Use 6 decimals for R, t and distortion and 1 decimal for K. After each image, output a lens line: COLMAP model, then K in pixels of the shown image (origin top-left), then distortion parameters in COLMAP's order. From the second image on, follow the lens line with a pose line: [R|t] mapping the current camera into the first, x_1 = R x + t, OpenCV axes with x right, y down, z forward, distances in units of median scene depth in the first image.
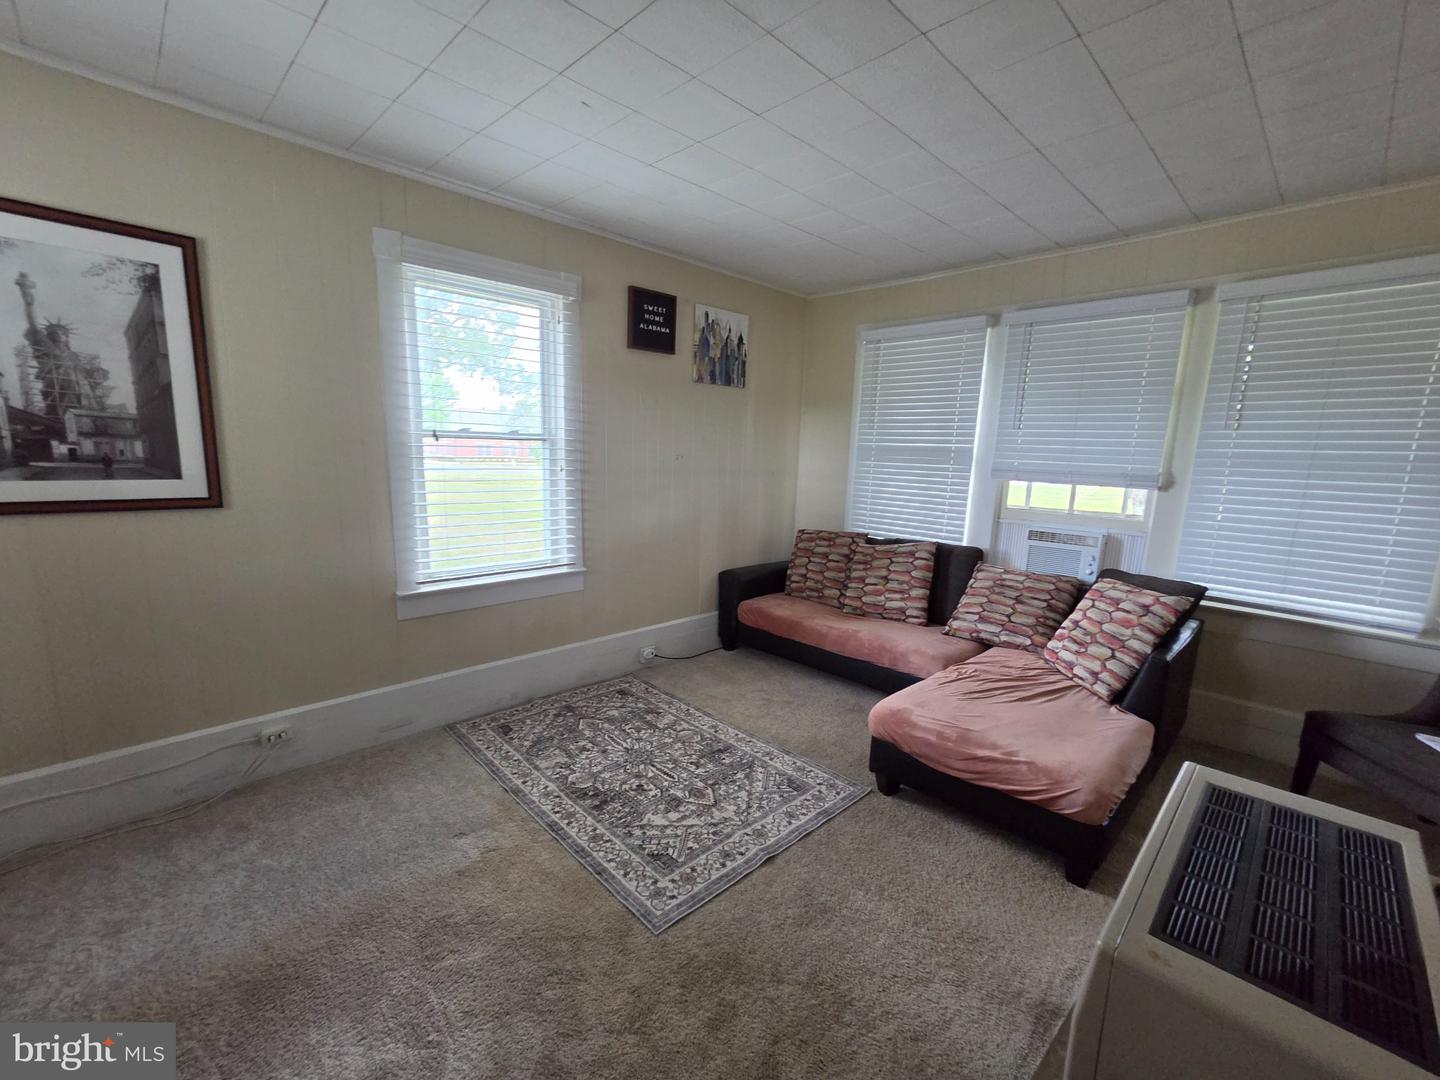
lens RADIAL K [[595.5, 0, 716.2], [0, 595.5, 545.7], [0, 0, 1]] dist [0.001850, 0.000160]
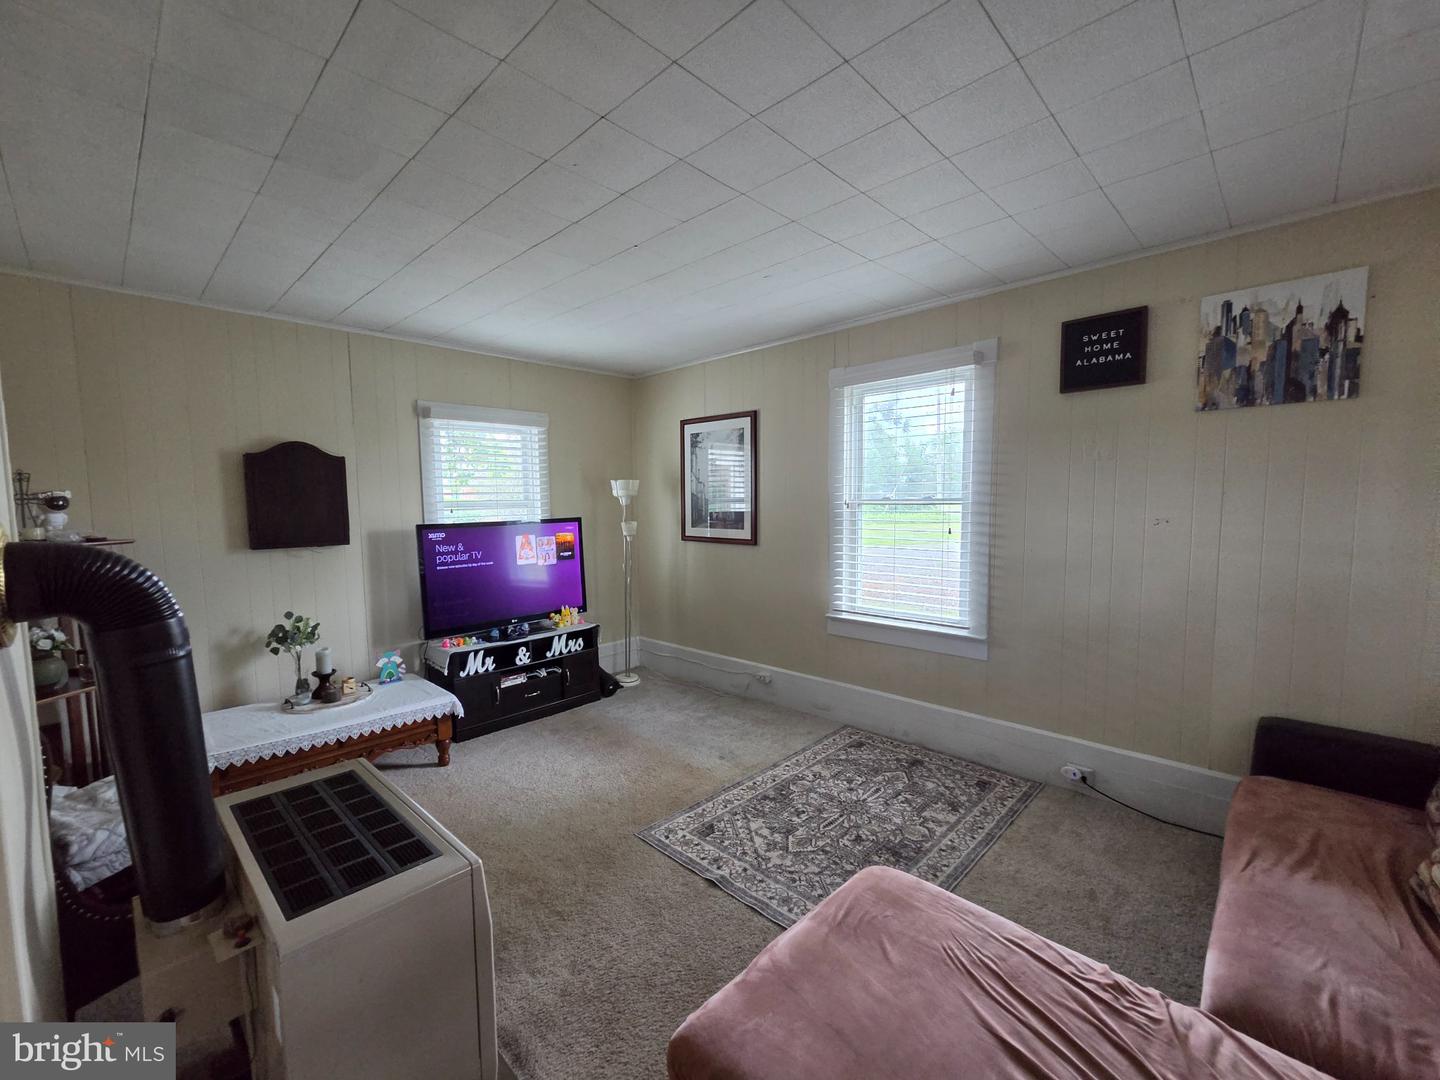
lens RADIAL K [[595.5, 0, 716.2], [0, 595.5, 545.7], [0, 0, 1]] dist [0.001850, 0.000160]
pose [[0.049303, 0.052187, -0.997420, 0.770802], [-0.149598, 0.987755, 0.044287, -0.094178], [0.987517, 0.147028, 0.056506, 0.565164]]
